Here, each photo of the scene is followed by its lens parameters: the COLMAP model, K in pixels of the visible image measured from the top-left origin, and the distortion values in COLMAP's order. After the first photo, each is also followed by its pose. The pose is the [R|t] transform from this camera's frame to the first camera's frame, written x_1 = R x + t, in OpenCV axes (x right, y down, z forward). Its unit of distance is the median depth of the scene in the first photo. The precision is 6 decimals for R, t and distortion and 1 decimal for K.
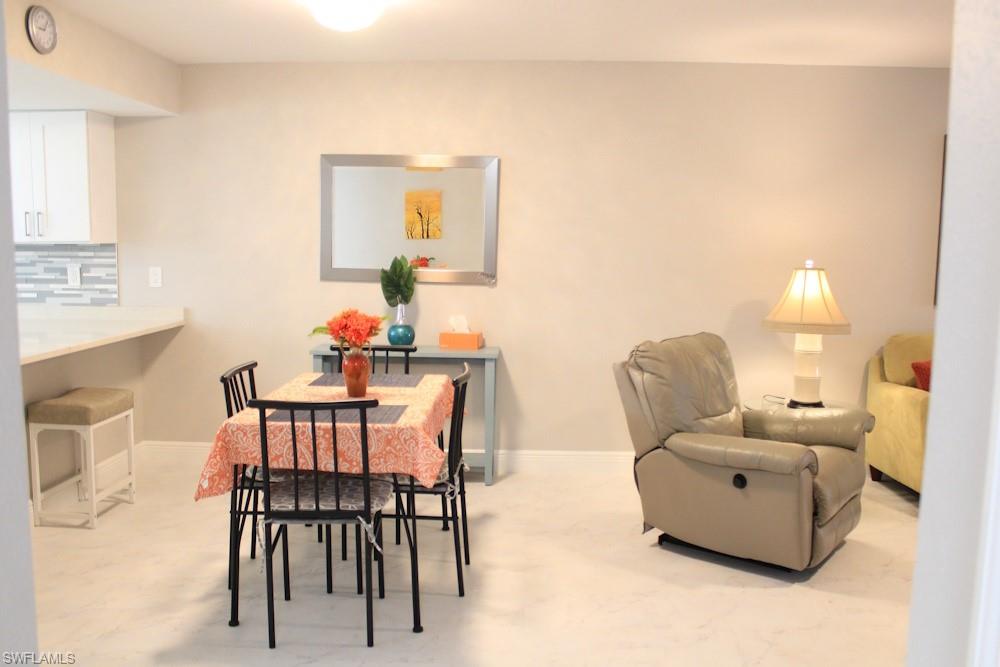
lens RADIAL K [[863.9, 0, 500.0], [0, 863.9, 333.5], [0, 0, 1]] dist [-0.171921, 0.144881]
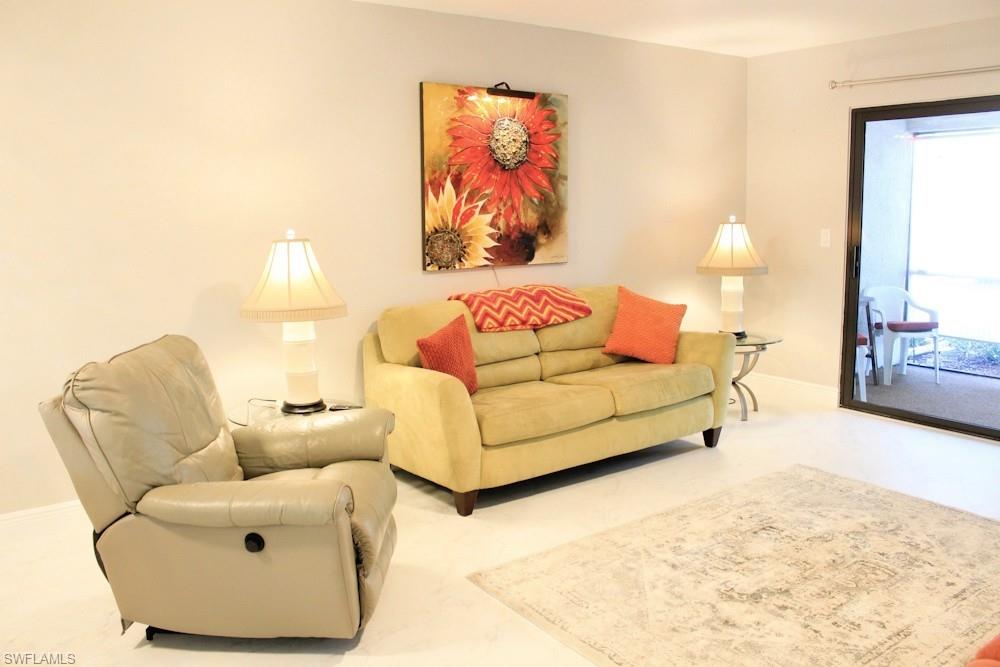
lens RADIAL K [[832.2, 0, 518.3], [0, 832.2, 336.0], [0, 0, 1]] dist [-0.177374, 0.153233]
pose [[0.778844, -0.118314, 0.615958, 0.042781], [0.090887, 0.992972, 0.075809, -0.026236], [-0.620598, -0.003061, 0.784123, 0.258629]]
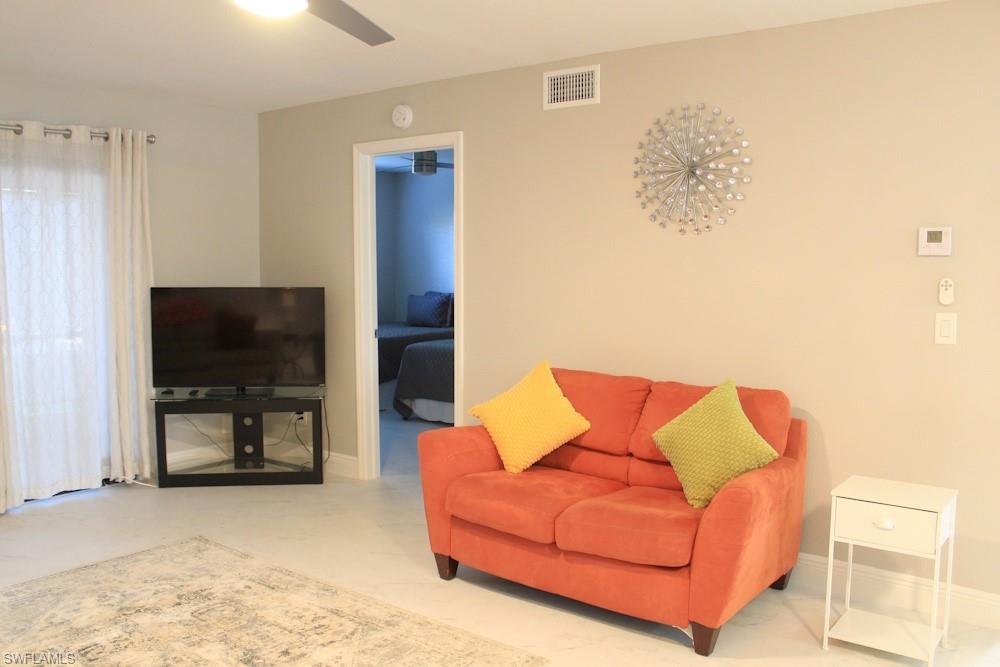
lens RADIAL K [[832.2, 0, 518.3], [0, 832.2, 336.0], [0, 0, 1]] dist [-0.177374, 0.153233]
pose [[-0.813425, -0.069278, 0.577529, 0.062320], [0.051865, 0.980289, 0.190642, -0.112196], [-0.579352, 0.185026, -0.793799, 0.994493]]
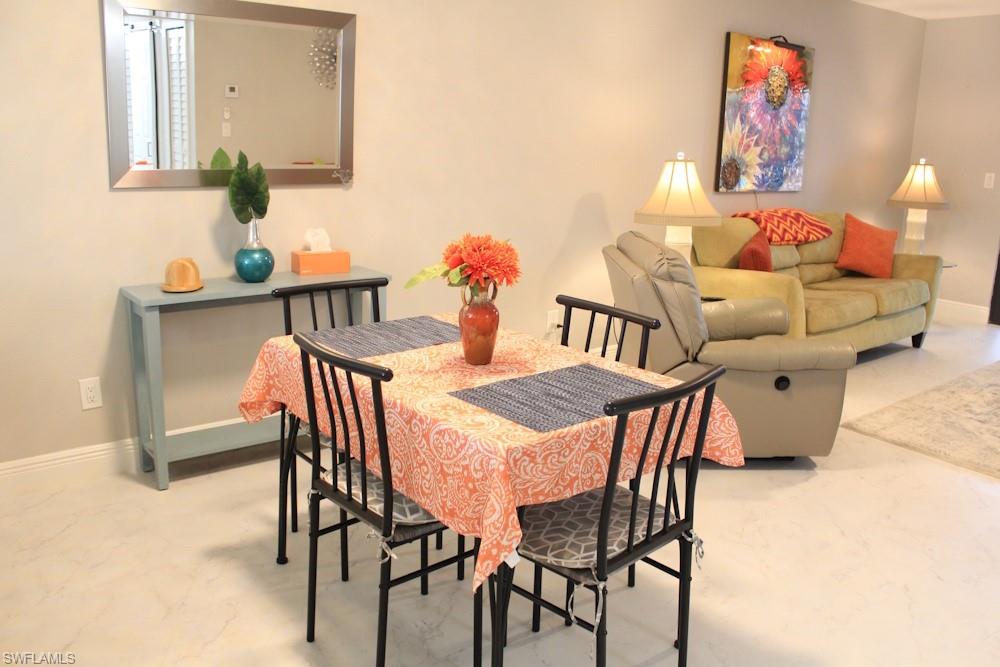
lens RADIAL K [[853.3, 0, 514.6], [0, 853.3, 334.6], [0, 0, 1]] dist [-0.173893, 0.172046]
pose [[0.747171, -0.143734, 0.648904, -0.467141], [0.051526, 0.985924, 0.159056, -0.043910], [-0.662632, -0.085407, 0.744059, 0.387271]]
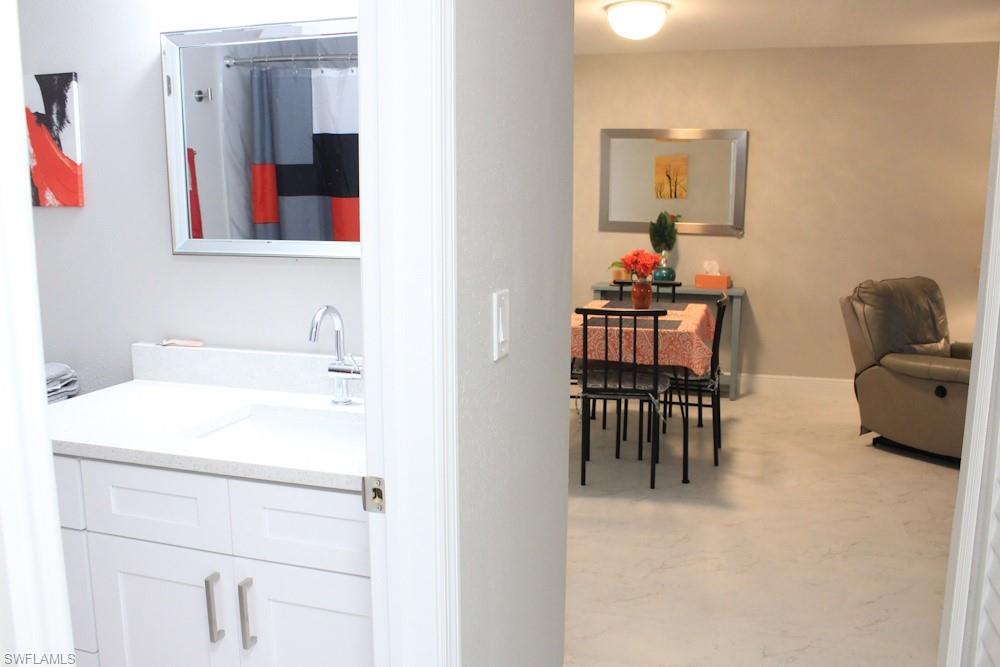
lens RADIAL K [[853.3, 0, 514.6], [0, 853.3, 334.6], [0, 0, 1]] dist [-0.173893, 0.172046]
pose [[0.969493, 0.031021, -0.243150, -0.027965], [-0.019235, 0.998529, 0.050698, 0.032348], [0.244365, -0.044475, 0.968663, -0.264444]]
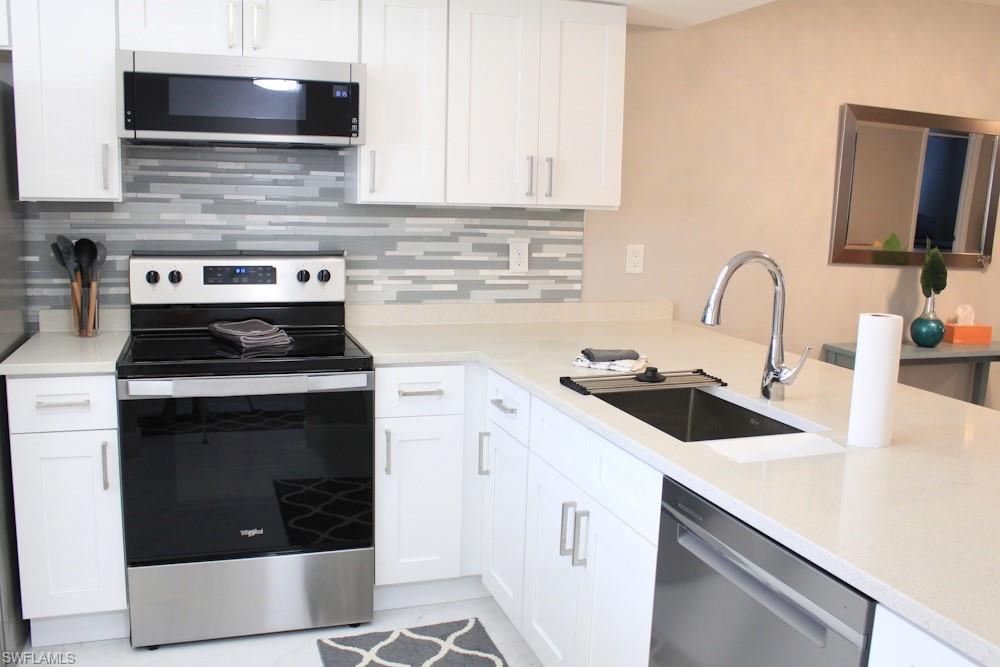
lens RADIAL K [[863.9, 0, 500.0], [0, 863.9, 333.5], [0, 0, 1]] dist [-0.171921, 0.144881]
pose [[0.935605, -0.037574, 0.351042, -0.898826], [0.019489, 0.998301, 0.054910, -0.054859], [-0.352509, -0.044533, 0.934748, 0.439640]]
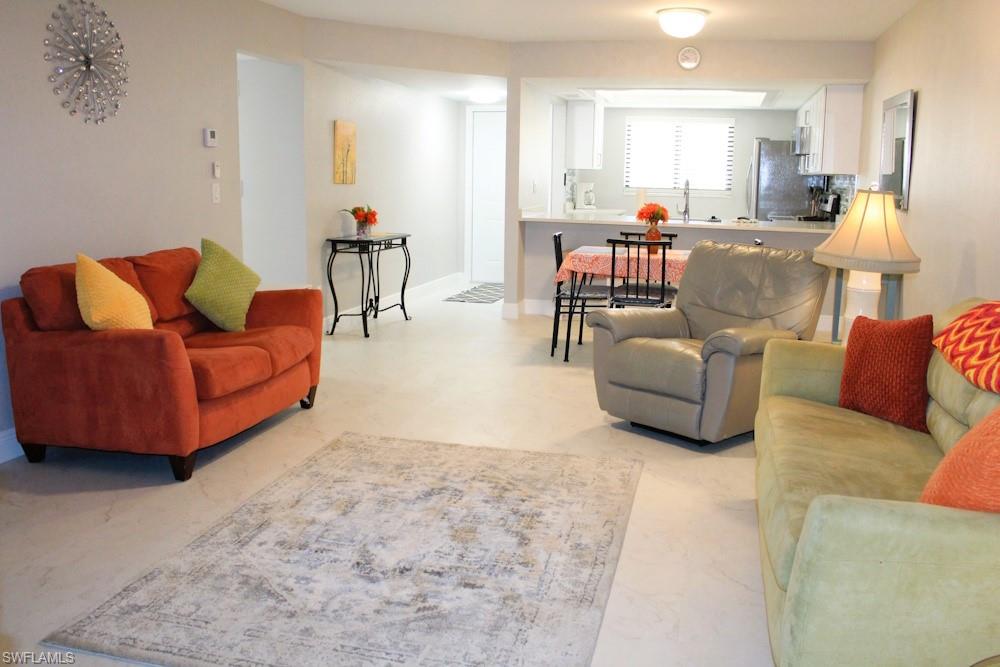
lens RADIAL K [[926.5, 0, 500.0], [0, 926.5, 333.5], [0, 0, 1]] dist [-0.131596, -0.002242]
pose [[-0.219521, 0.150765, -0.963888, 1.356312], [-0.130914, 0.974500, 0.182239, -0.054023], [0.966784, 0.166192, -0.194186, 0.861009]]
